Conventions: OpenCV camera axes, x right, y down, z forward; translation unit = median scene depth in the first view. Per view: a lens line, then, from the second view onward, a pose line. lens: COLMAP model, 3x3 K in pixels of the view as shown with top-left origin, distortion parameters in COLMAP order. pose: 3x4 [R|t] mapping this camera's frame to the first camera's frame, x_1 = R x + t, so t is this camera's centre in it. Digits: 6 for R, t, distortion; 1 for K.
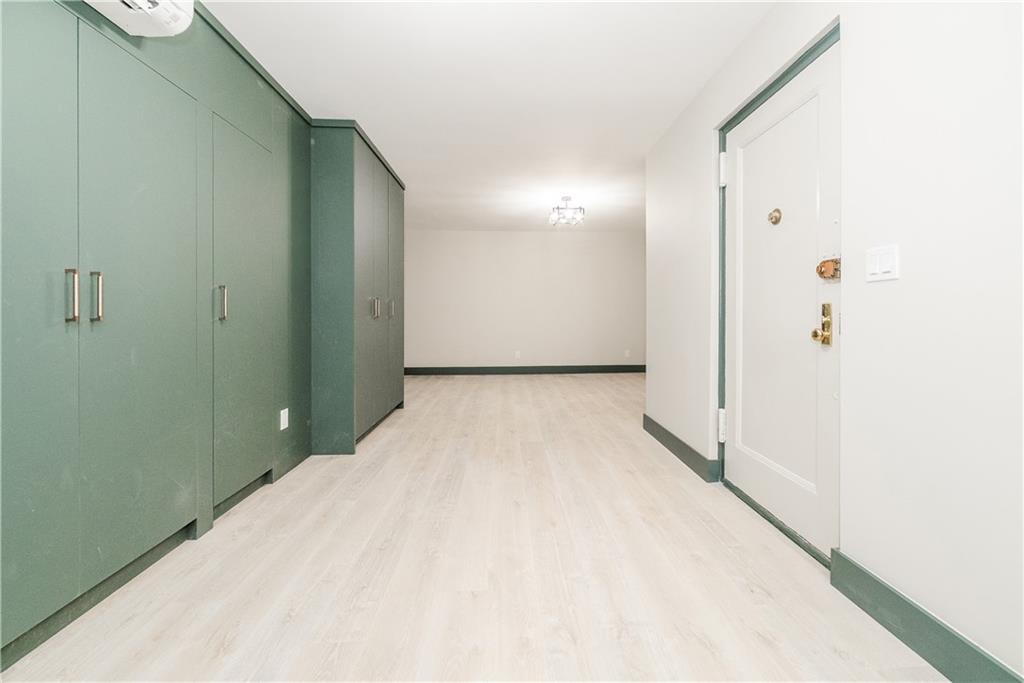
lens RADIAL K [[406.3, 0, 539.4], [0, 406.3, 316.7], [0, 0, 1]] dist [0.001403, 0.000303]
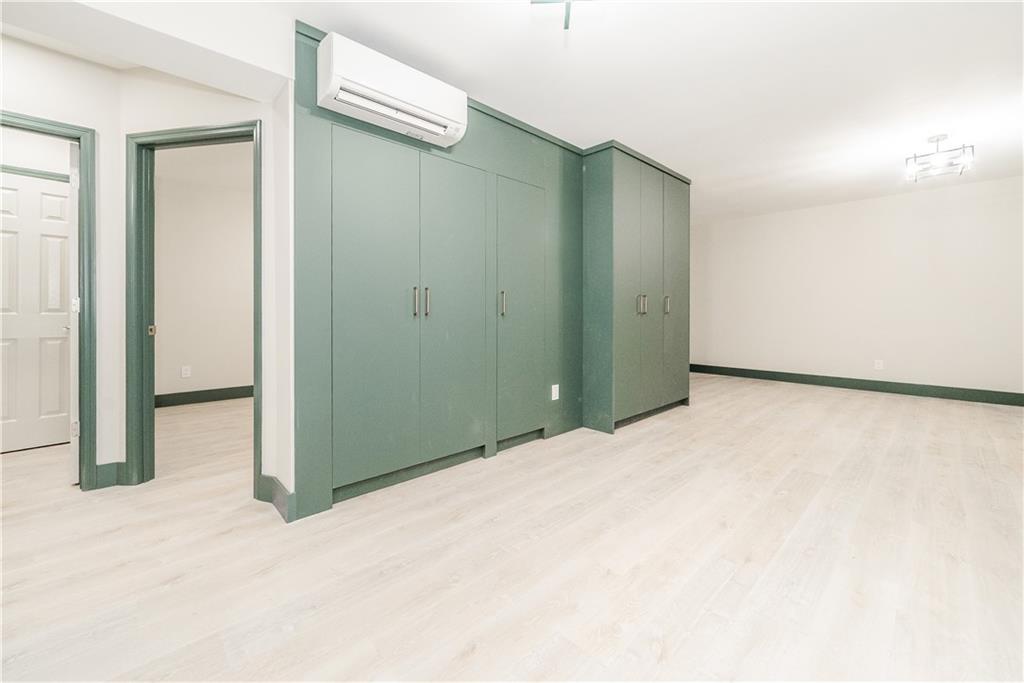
lens RADIAL K [[418.6, 0, 529.0], [0, 418.6, 313.0], [0, 0, 1]] dist [-0.000940, -0.000055]
pose [[0.648464, 0.003739, -0.761236, 0.319316], [-0.003063, 0.999993, 0.002303, -0.001795], [0.761239, 0.000839, 0.648471, 0.072890]]
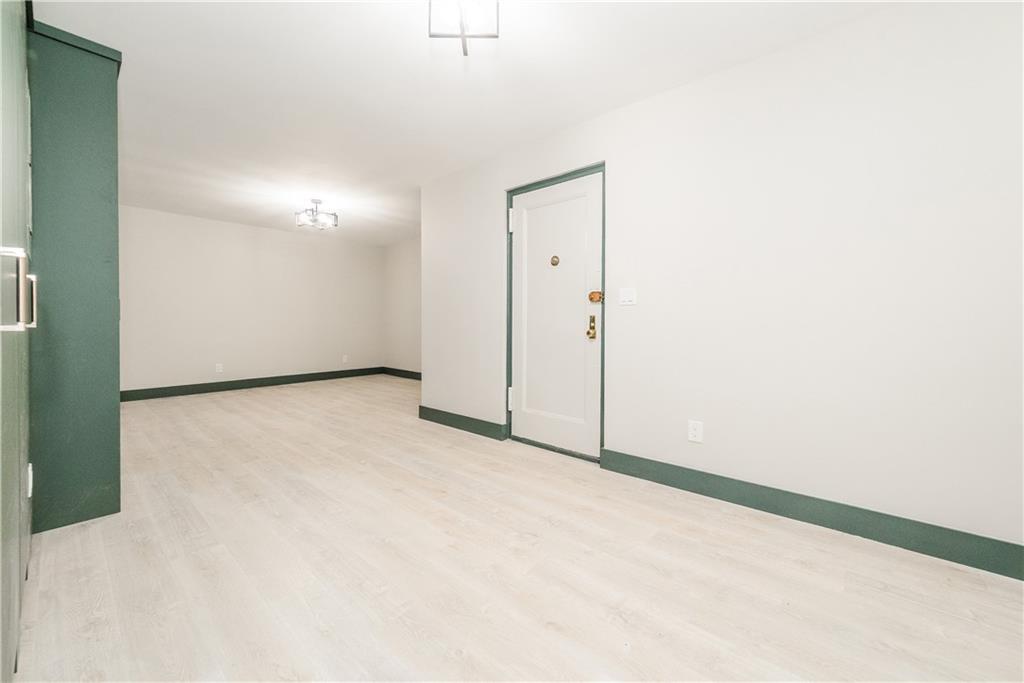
lens RADIAL K [[392.8, 0, 510.3], [0, 392.8, 323.2], [0, 0, 1]] dist [-0.000303, 0.000081]
pose [[0.715652, -0.001676, 0.698455, -0.528945], [0.000879, 0.999998, 0.001499, -0.001314], [-0.698457, -0.000458, 0.715652, 0.007175]]
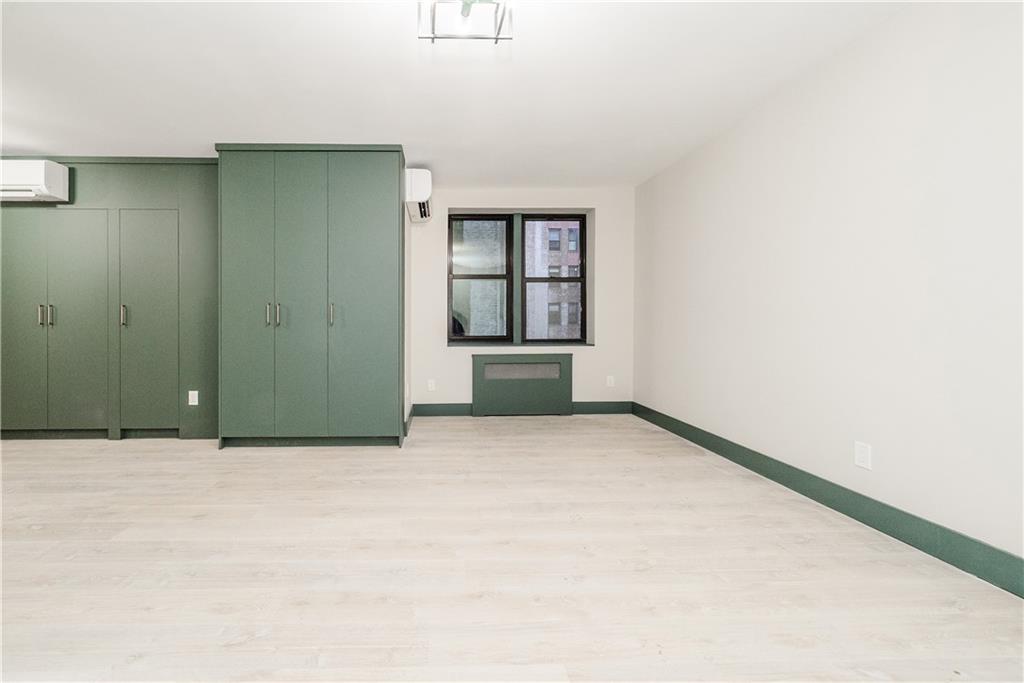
lens RADIAL K [[430.5, 0, 512.0], [0, 430.5, 341.5], [0, 0, 1]] dist [-0.004086, 0.000104]
pose [[-0.062044, 0.015396, -0.997955, 0.731751], [-0.003924, 0.999870, 0.015670, 0.033243], [0.998066, 0.004888, -0.061975, 2.106752]]
